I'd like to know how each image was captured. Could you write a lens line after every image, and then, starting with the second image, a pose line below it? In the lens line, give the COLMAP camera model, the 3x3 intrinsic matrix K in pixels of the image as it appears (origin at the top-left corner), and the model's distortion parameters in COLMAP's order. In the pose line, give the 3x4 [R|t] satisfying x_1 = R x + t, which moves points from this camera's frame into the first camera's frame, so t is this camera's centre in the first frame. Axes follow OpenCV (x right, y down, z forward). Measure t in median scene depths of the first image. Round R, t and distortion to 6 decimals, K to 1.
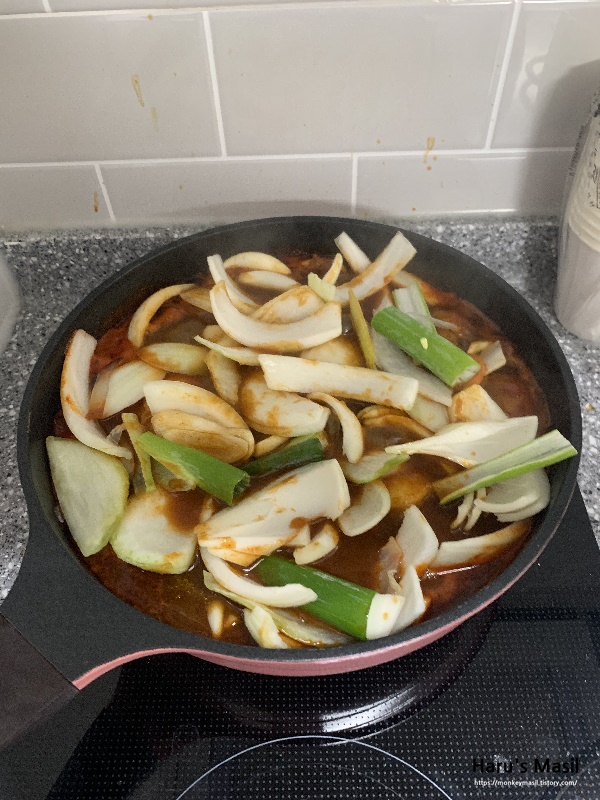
lens RADIAL K [[605.6, 0, 298.2], [0, 605.6, 402.2], [0, 0, 1]] dist [-0.003374, -0.013859]
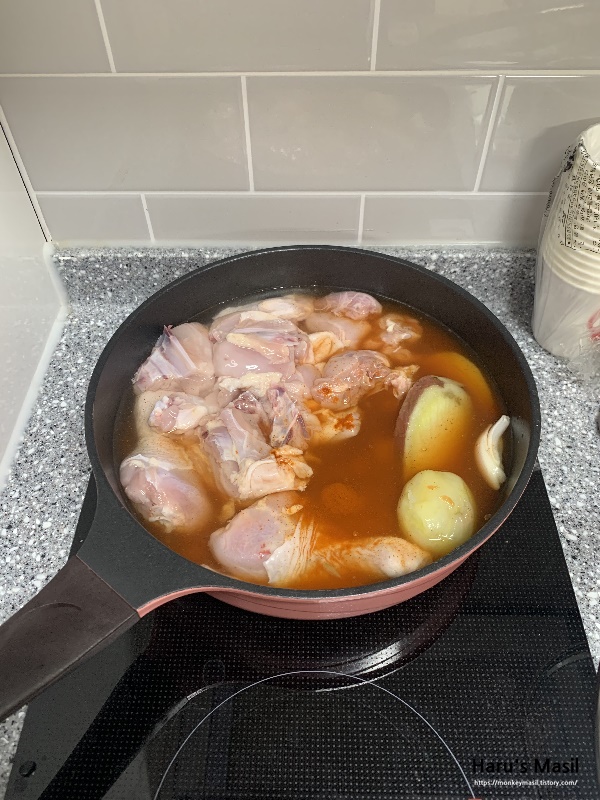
lens RADIAL K [[605.6, 0, 301.5], [0, 605.6, 397.2], [0, 0, 1]] dist [-0.003374, -0.013859]
pose [[0.999549, 0.029177, 0.007080, -0.020763], [-0.029064, 0.999458, -0.015470, 0.008423], [-0.007527, 0.015258, 0.999855, -0.159117]]
